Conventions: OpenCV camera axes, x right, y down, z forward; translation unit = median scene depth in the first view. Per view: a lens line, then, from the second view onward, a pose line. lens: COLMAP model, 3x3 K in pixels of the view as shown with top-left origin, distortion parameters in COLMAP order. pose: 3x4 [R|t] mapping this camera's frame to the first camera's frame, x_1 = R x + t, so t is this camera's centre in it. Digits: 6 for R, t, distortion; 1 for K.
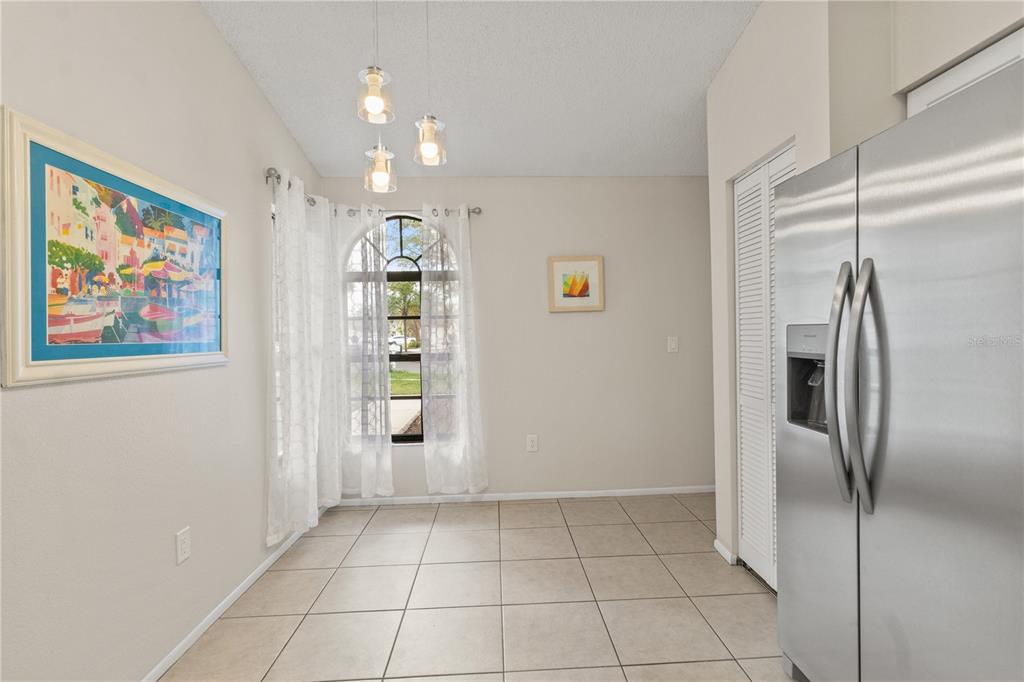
lens RADIAL K [[493.6, 0, 514.2], [0, 493.6, 343.3], [0, 0, 1]] dist [0.008248, 0.002703]
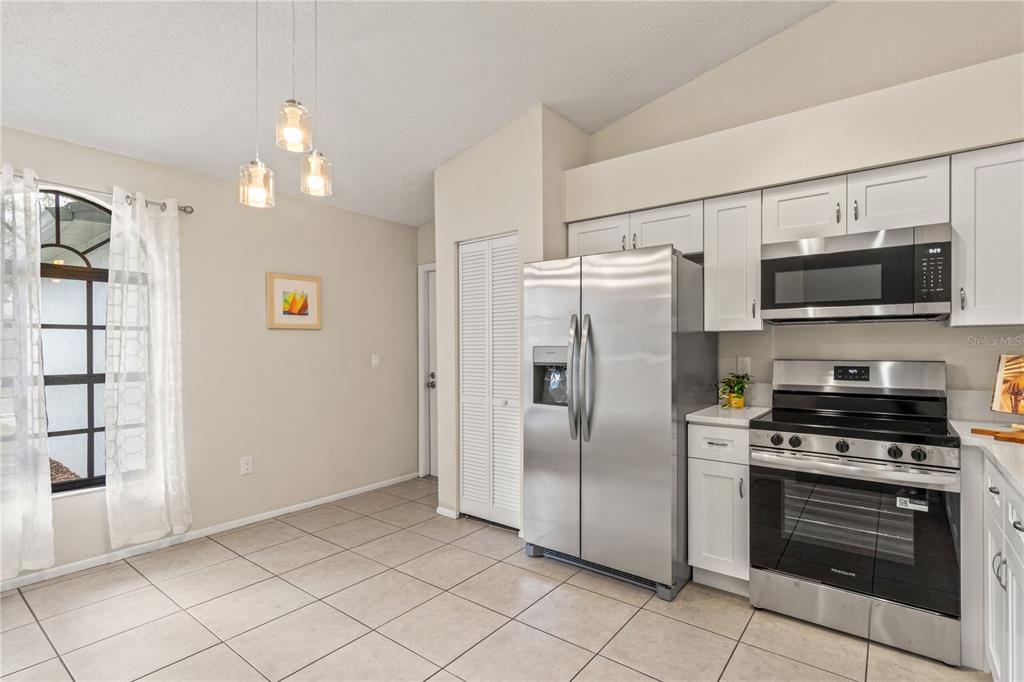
lens RADIAL K [[493.6, 0, 538.9], [0, 493.6, 356.6], [0, 0, 1]] dist [0.008248, 0.002703]
pose [[0.633029, 0.003657, 0.774119, -0.364457], [0.007234, 0.999917, -0.010639, 0.007841], [-0.774094, 0.012335, 0.632951, -0.042285]]
